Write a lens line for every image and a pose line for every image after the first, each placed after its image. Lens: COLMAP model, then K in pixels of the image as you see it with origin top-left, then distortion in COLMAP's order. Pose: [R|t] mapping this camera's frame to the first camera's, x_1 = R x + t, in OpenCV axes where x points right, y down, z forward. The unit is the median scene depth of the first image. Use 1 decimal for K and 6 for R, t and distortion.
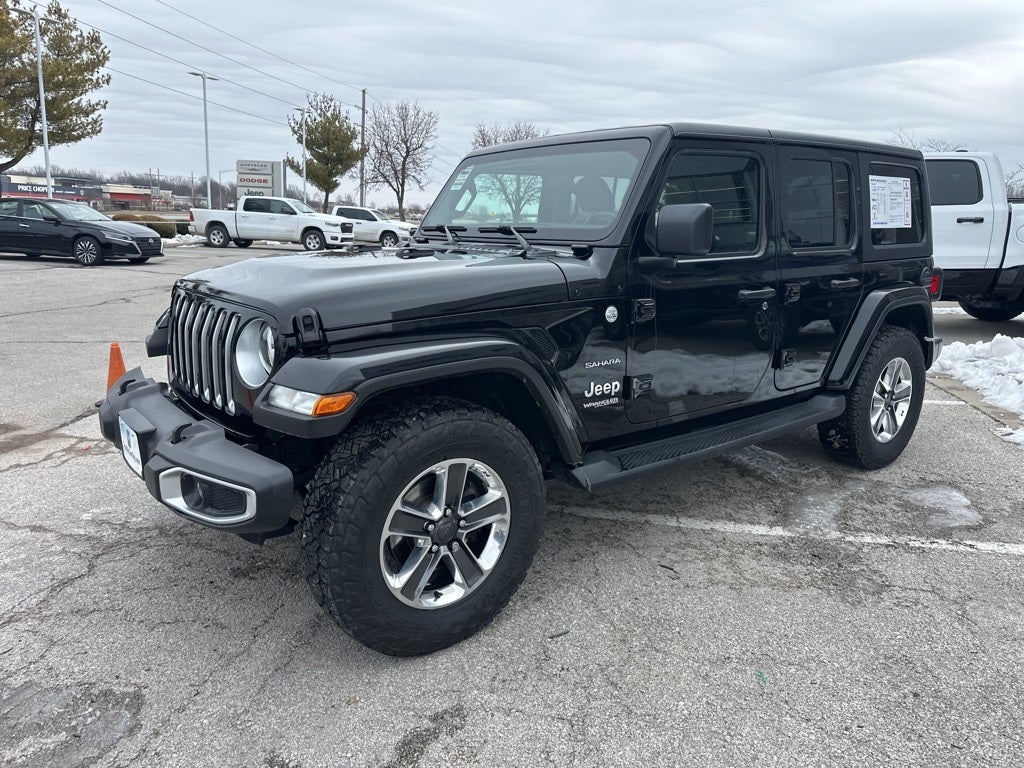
lens RADIAL K [[722.0, 0, 508.2], [0, 722.0, 379.8], [0, 0, 1]] dist [0.038780, -0.044468]
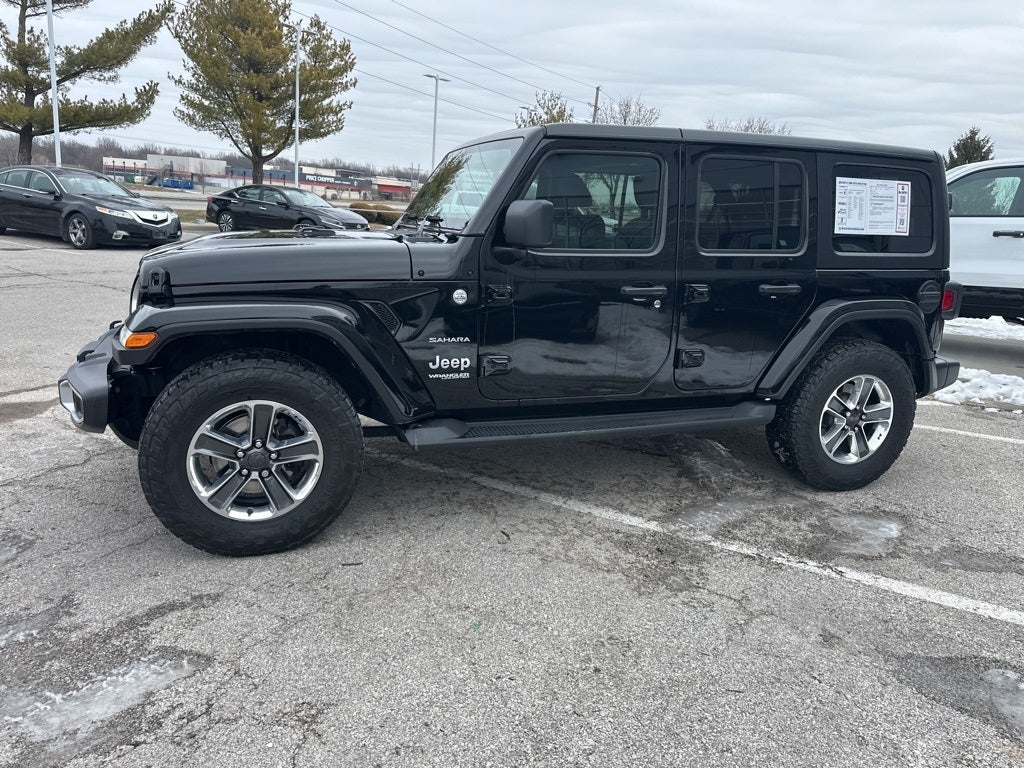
lens RADIAL K [[722.0, 0, 508.2], [0, 722.0, 379.8], [0, 0, 1]] dist [0.038780, -0.044468]
pose [[0.948335, 0.103974, -0.299749, 0.456427], [-0.102662, 0.994512, 0.020168, 0.005310], [0.300201, 0.011647, 0.953805, -0.028264]]
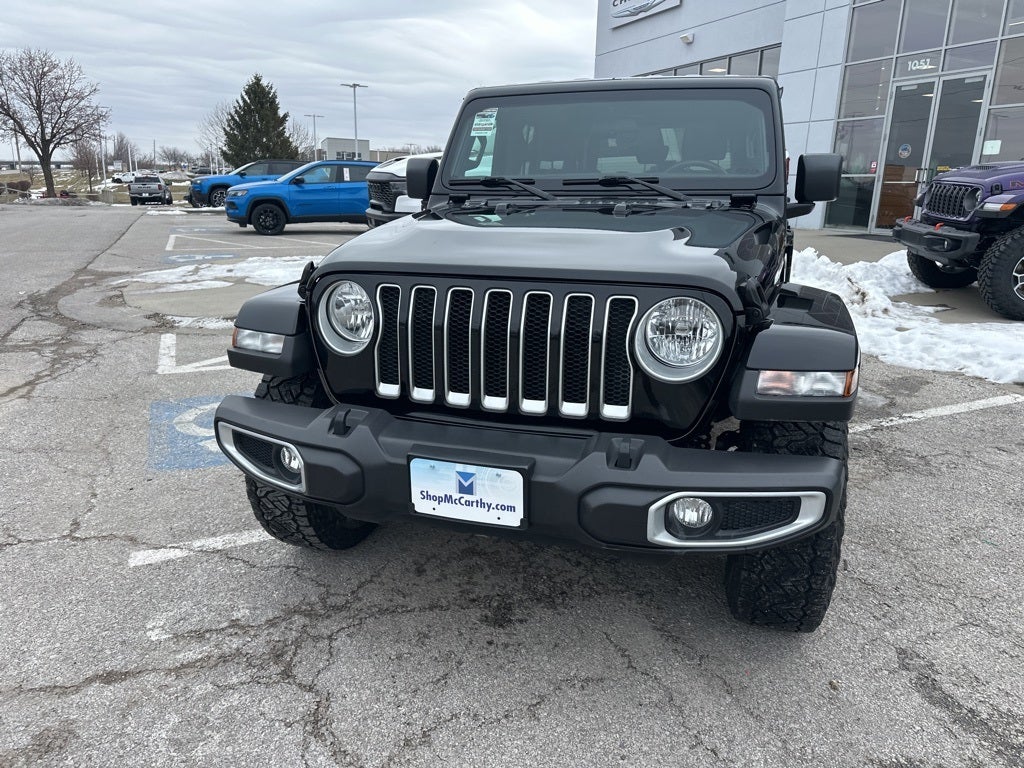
lens RADIAL K [[725.3, 0, 510.7], [0, 725.3, 379.9], [0, 0, 1]] dist [0.028766, -0.034065]
pose [[0.824661, -0.165414, 0.540900, -0.633711], [0.129551, 0.986099, 0.104046, -0.066860], [-0.550591, -0.015728, 0.834627, 0.276481]]
